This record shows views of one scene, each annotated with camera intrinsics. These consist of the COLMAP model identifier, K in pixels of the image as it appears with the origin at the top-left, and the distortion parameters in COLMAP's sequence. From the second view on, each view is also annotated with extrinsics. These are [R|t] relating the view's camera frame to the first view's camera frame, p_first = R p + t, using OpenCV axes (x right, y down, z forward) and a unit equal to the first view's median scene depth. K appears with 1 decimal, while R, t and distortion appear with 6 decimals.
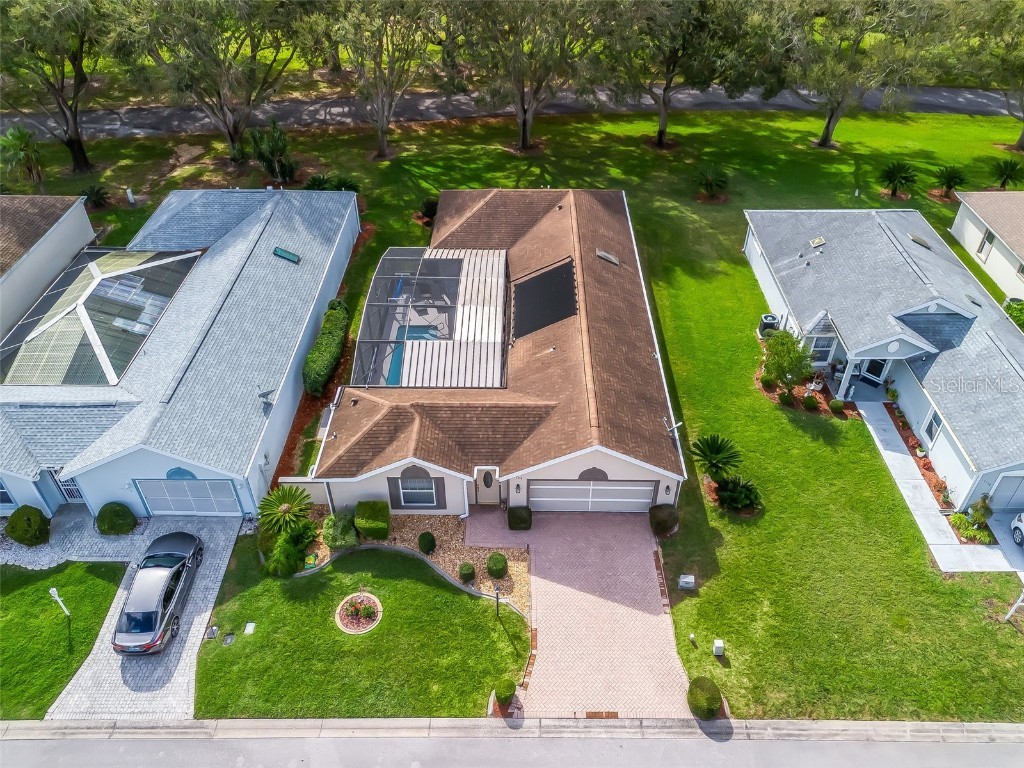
lens RADIAL K [[753.4, 0, 507.6], [0, 753.4, 386.4], [0, 0, 1]] dist [0.059723, -0.051195]
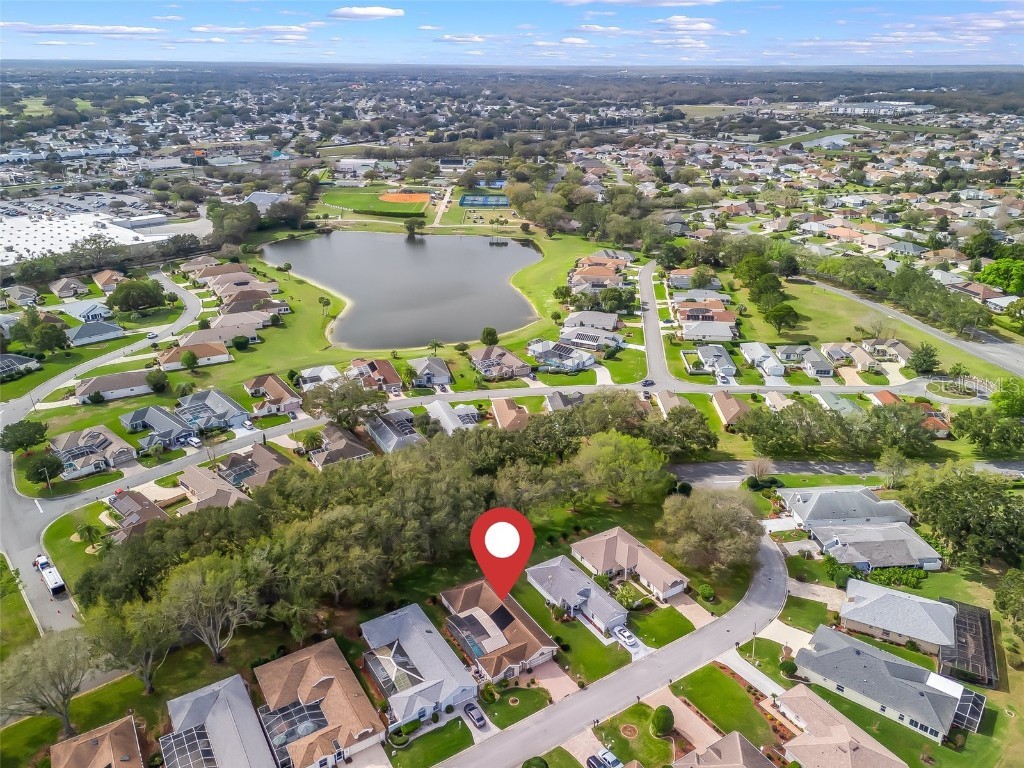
lens RADIAL K [[753.4, 0, 507.6], [0, 753.4, 386.4], [0, 0, 1]] dist [0.059723, -0.051195]
pose [[0.839608, -0.203161, 0.503770, -2.062586], [0.337321, 0.921935, -0.190397, -0.577345], [-0.425762, 0.329791, 0.842594, -3.360430]]
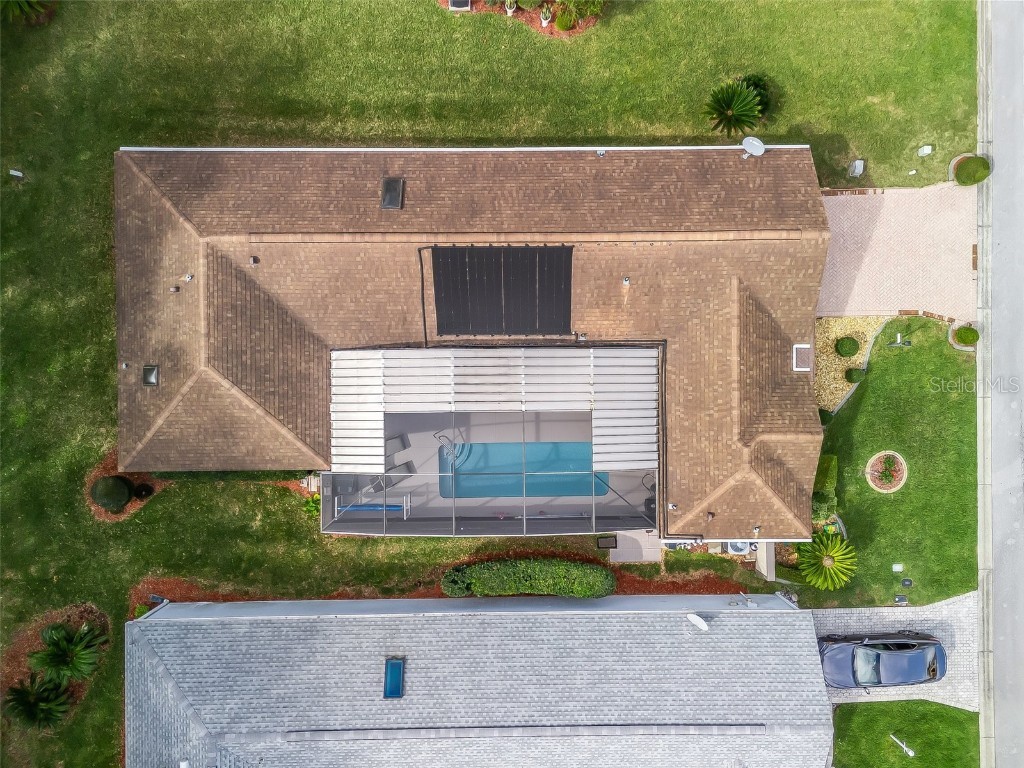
lens RADIAL K [[753.4, 0, 507.6], [0, 753.4, 386.4], [0, 0, 1]] dist [0.059723, -0.051195]
pose [[-0.027248, -0.999628, -0.000995, -0.052218], [0.632985, -0.018025, 0.773954, -0.843468], [-0.773684, 0.020459, 0.633241, 0.676711]]
